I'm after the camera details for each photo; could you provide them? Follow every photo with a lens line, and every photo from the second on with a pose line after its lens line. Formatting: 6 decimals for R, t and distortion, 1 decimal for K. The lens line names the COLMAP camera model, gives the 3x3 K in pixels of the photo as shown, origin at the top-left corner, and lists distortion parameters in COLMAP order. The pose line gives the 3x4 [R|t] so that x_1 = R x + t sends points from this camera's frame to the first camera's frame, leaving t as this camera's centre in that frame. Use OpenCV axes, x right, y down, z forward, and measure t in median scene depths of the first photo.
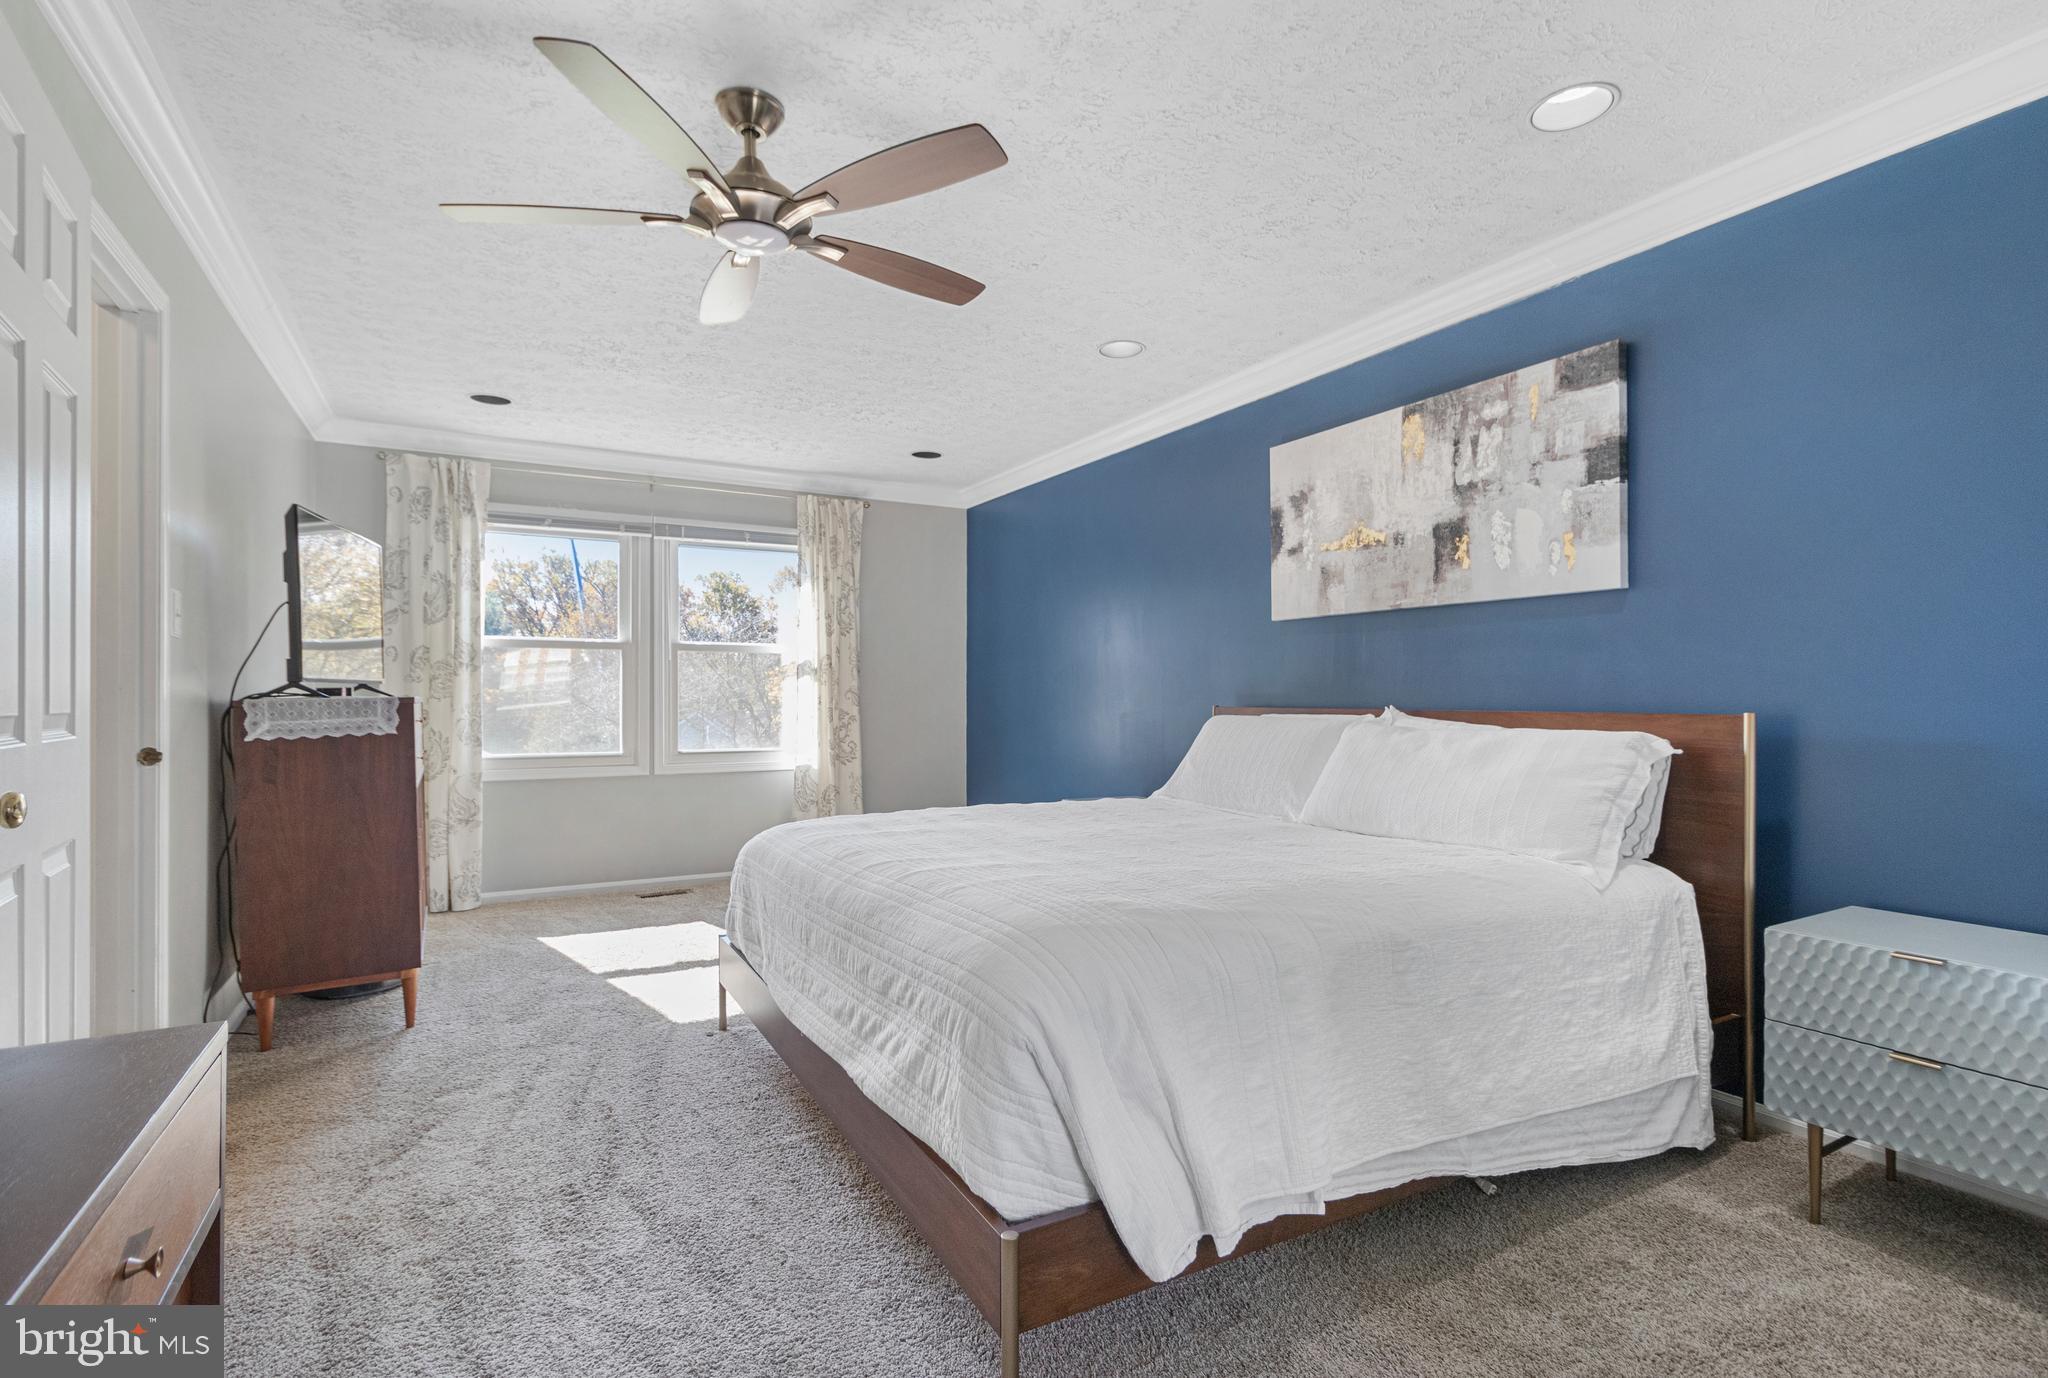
lens RADIAL K [[964.0, 0, 1024.0], [0, 964.0, 689.0], [0, 0, 1]] dist [-0.000186, -0.000007]
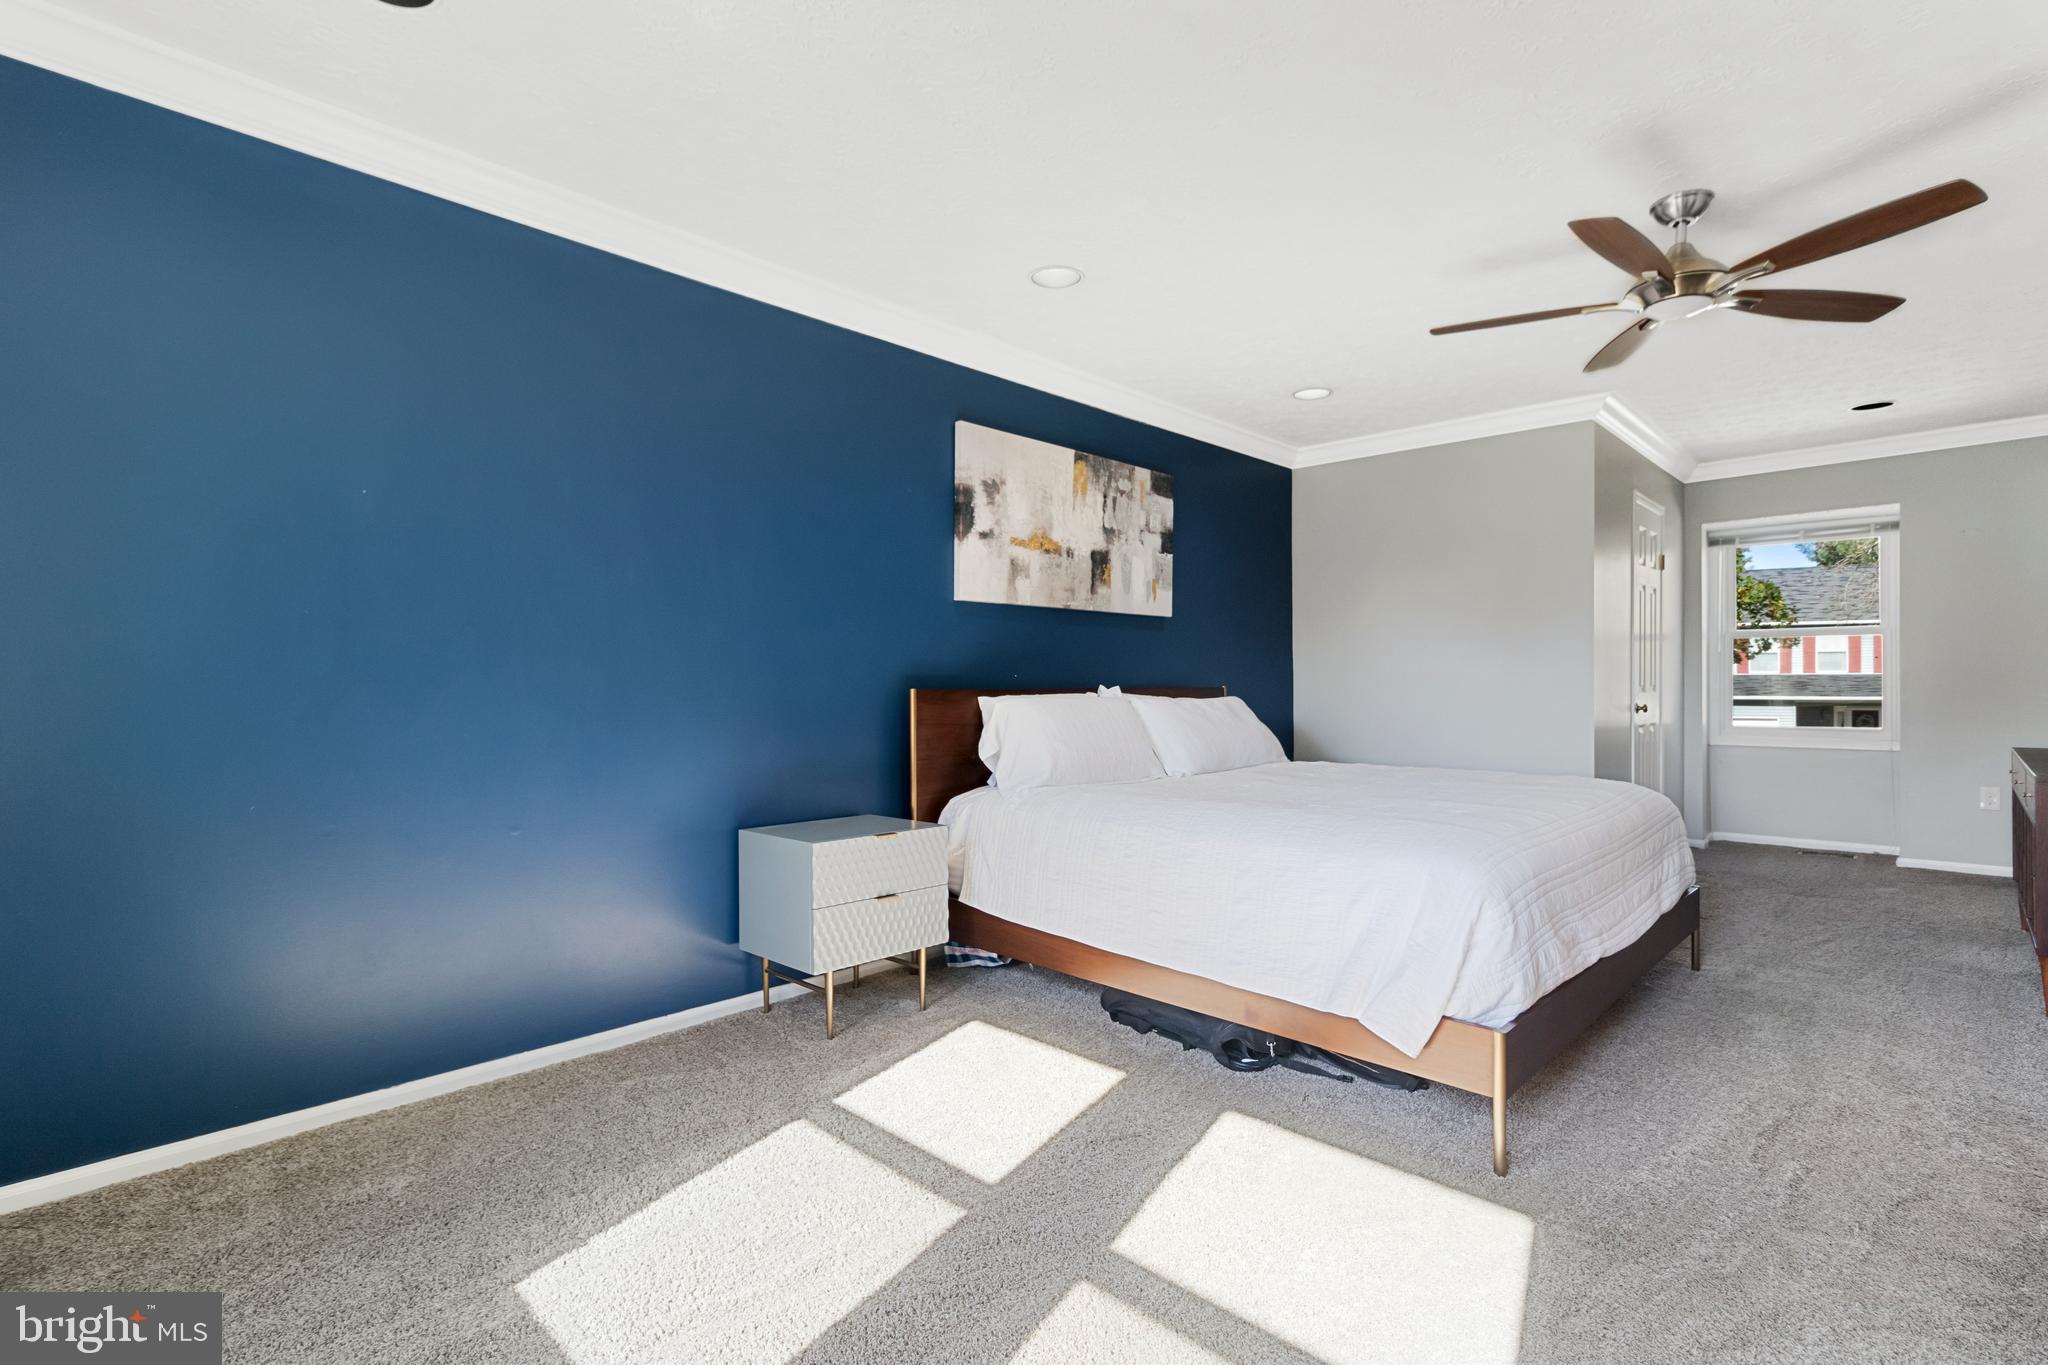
lens RADIAL K [[944.5, 0, 1045.9], [0, 944.5, 677.4], [0, 0, 1]] dist [-0.001137, 0.000003]
pose [[-0.290037, 0.003022, 0.957011, -0.816194], [-0.006165, 0.999968, -0.005026, 0.013475], [-0.956996, -0.007357, -0.290009, 1.447368]]
